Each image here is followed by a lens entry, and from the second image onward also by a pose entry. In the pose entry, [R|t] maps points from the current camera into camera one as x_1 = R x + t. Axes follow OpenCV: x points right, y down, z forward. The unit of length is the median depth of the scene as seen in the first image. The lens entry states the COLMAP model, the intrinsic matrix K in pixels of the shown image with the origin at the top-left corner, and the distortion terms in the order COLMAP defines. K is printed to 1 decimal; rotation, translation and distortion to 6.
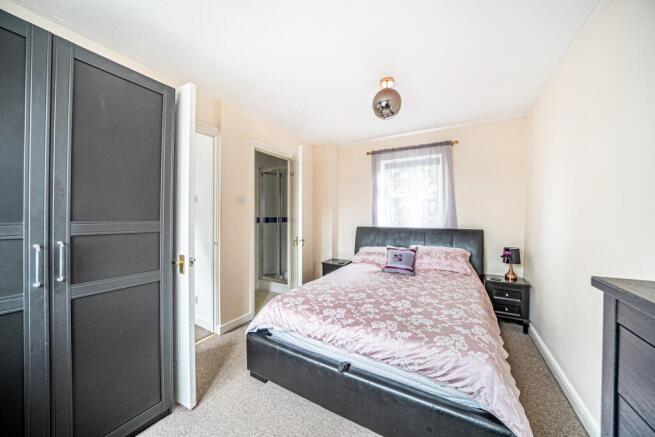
lens RADIAL K [[229.3, 0, 323.4], [0, 229.3, 215.9], [0, 0, 1]] dist [-0.013151, -0.000107]
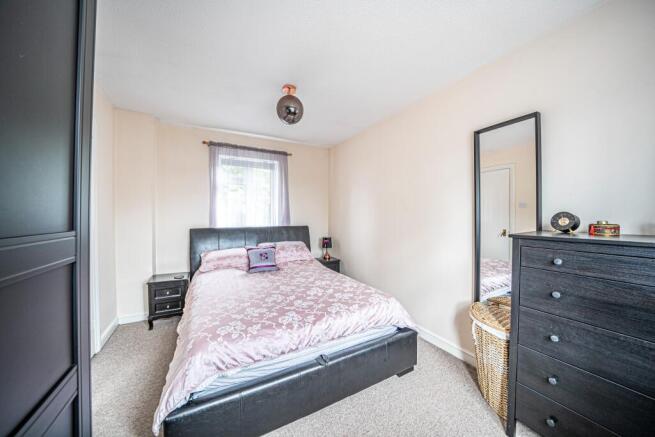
lens RADIAL K [[229.3, 0, 326.6], [0, 229.3, 216.6], [0, 0, 1]] dist [-0.013151, -0.000107]
pose [[0.508428, -0.008021, 0.861067, -0.545454], [0.001943, 0.999965, 0.008167, -0.004280], [-0.861102, -0.002480, 0.508425, 0.308338]]
